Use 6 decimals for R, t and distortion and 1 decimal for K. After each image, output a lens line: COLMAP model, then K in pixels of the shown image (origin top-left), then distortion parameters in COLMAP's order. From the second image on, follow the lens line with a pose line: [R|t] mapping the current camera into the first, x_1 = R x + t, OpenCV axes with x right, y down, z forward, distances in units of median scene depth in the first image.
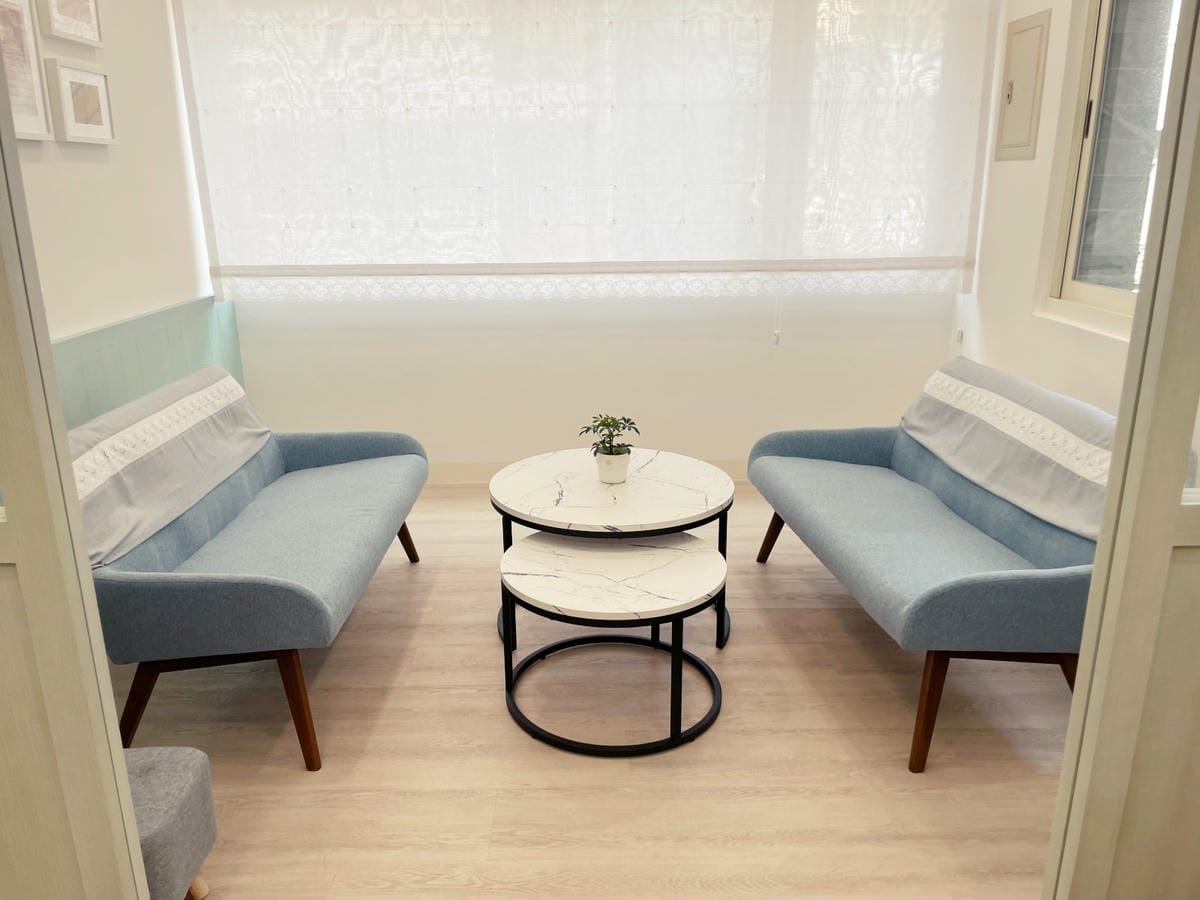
lens RADIAL K [[925.9, 0, 603.0], [0, 925.9, 447.7], [0, 0, 1]] dist [0.029125, -0.005437]
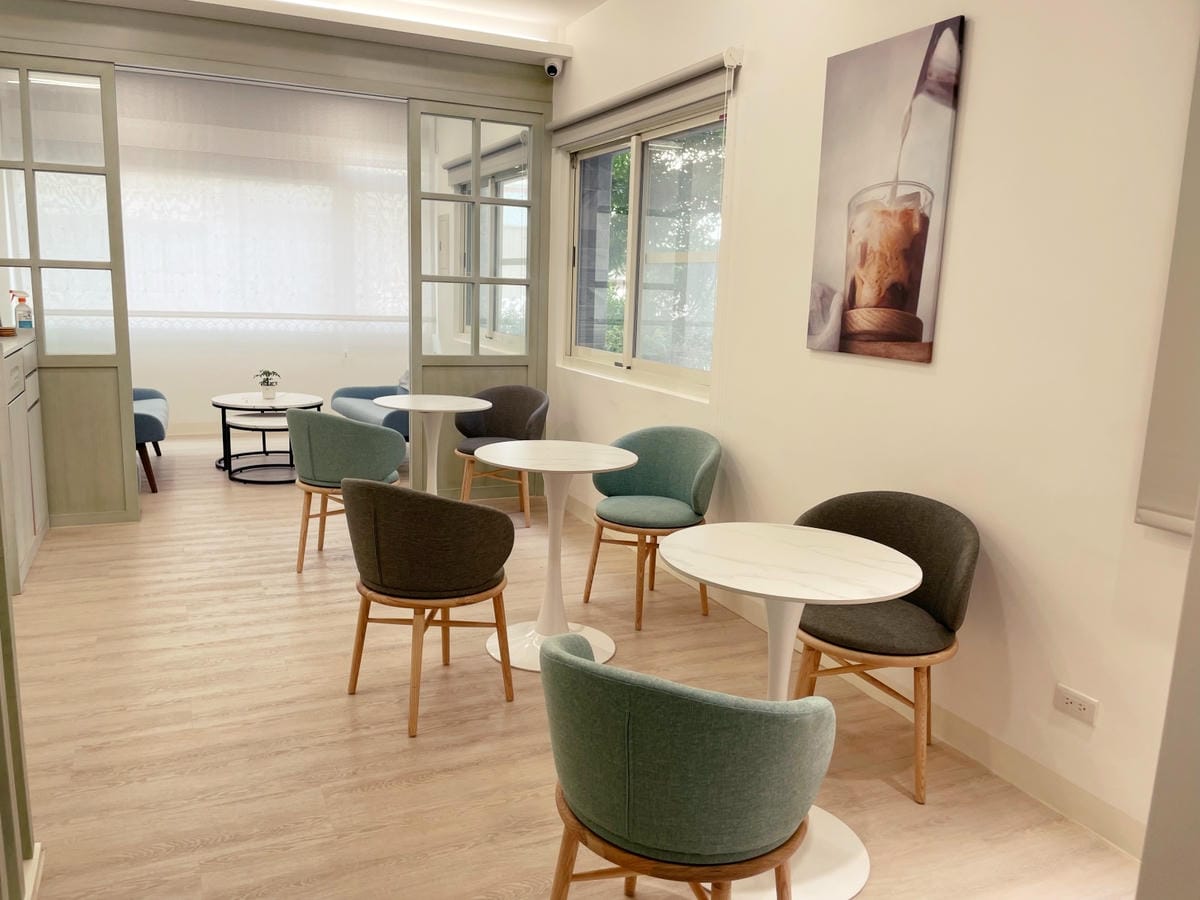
lens RADIAL K [[925.9, 0, 596.9], [0, 925.9, 447.5], [0, 0, 1]] dist [0.029125, -0.005437]
pose [[0.915953, -0.025265, 0.400489, -0.127704], [0.067713, 0.993436, -0.092195, 0.319248], [-0.395531, 0.111565, 0.911651, -1.071554]]
